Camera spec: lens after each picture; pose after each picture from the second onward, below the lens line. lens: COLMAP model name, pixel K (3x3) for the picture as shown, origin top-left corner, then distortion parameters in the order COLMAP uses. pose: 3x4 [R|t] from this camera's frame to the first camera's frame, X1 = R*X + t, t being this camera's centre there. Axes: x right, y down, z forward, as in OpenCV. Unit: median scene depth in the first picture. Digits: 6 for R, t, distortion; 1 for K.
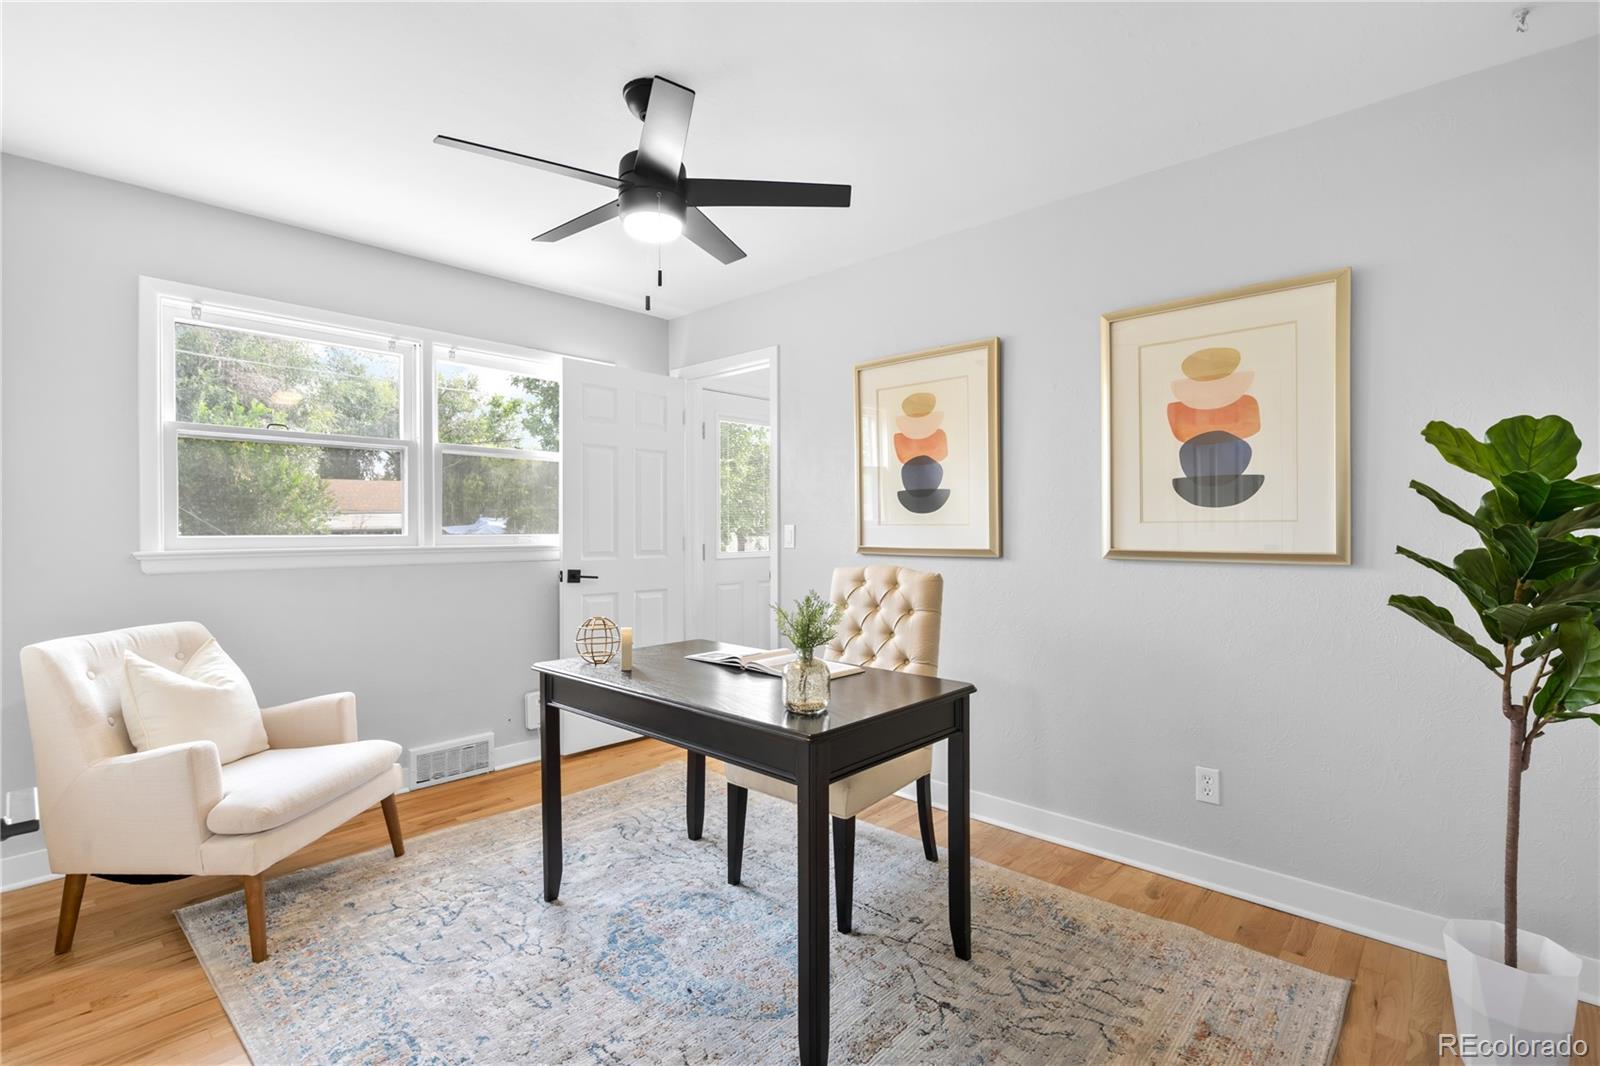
lens RADIAL K [[747.4, 0, 776.3], [0, 747.4, 529.0], [0, 0, 1]] dist [0.000546, -0.000105]
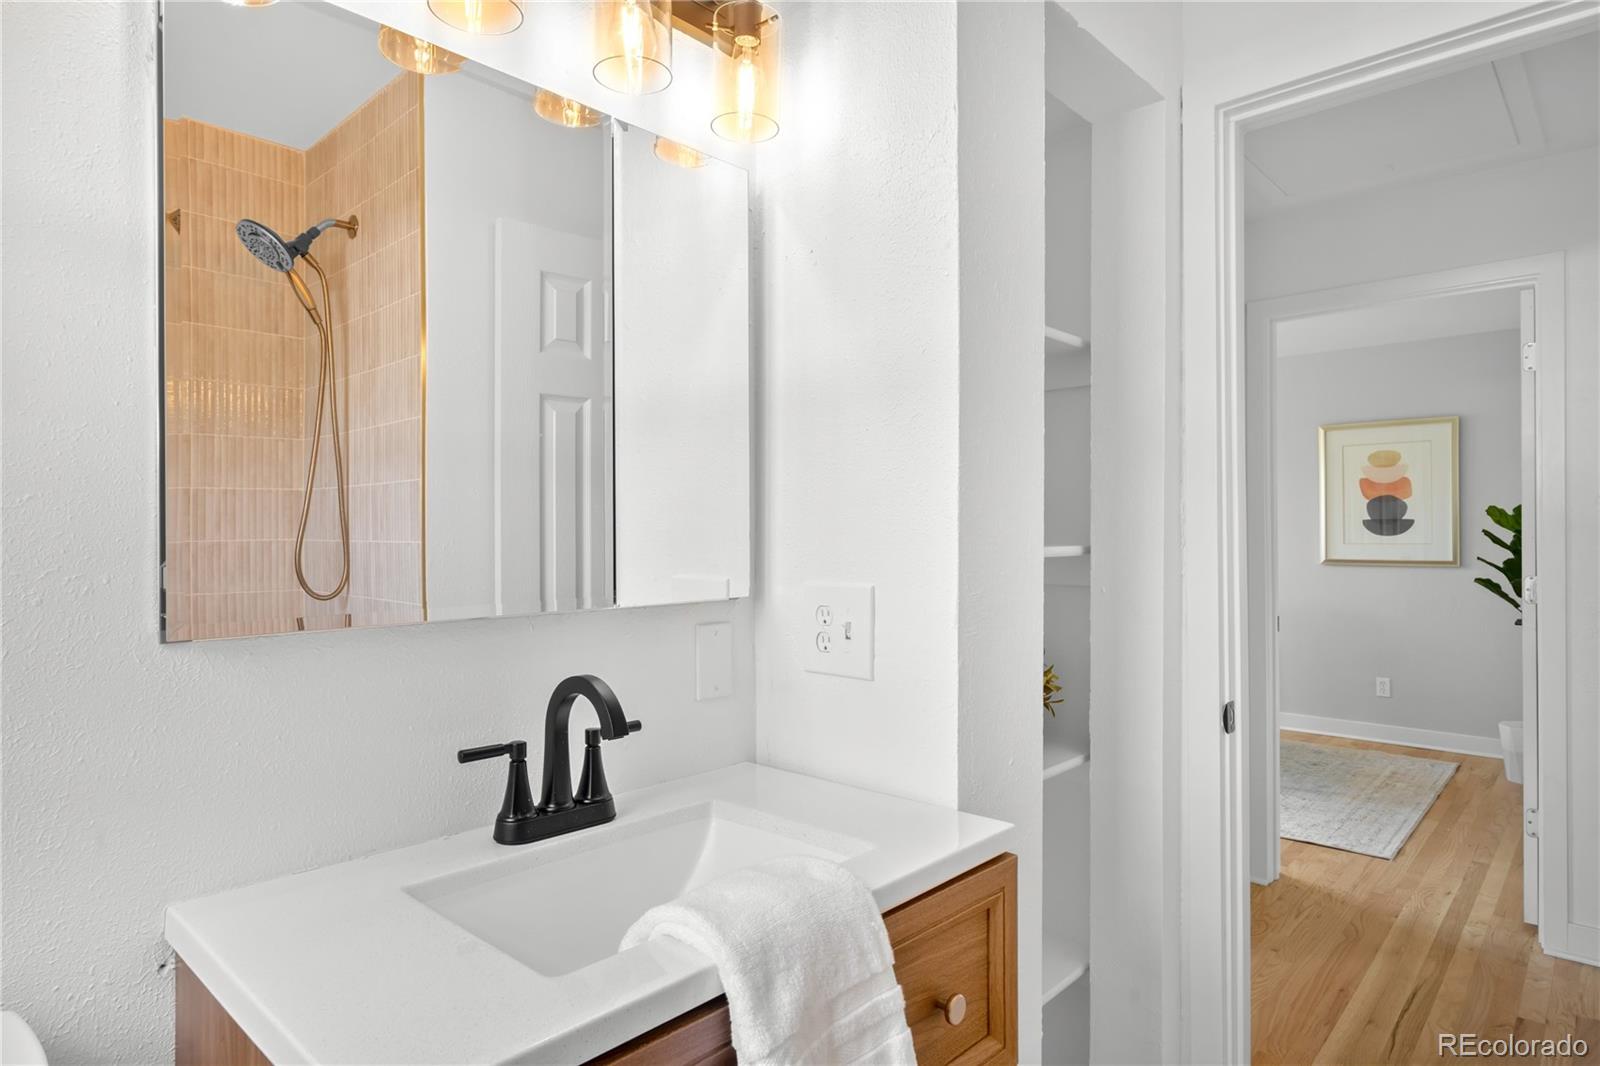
lens RADIAL K [[900.5, 0, 800.0], [0, 900.5, 533.0], [0, 0, 1]] dist [0.001331, 0.000633]
pose [[0.999899, -0.000770, 0.014213, -1.028543], [0.000852, 0.999983, -0.005703, -0.028888], [-0.014208, 0.005714, 0.999883, -1.385296]]
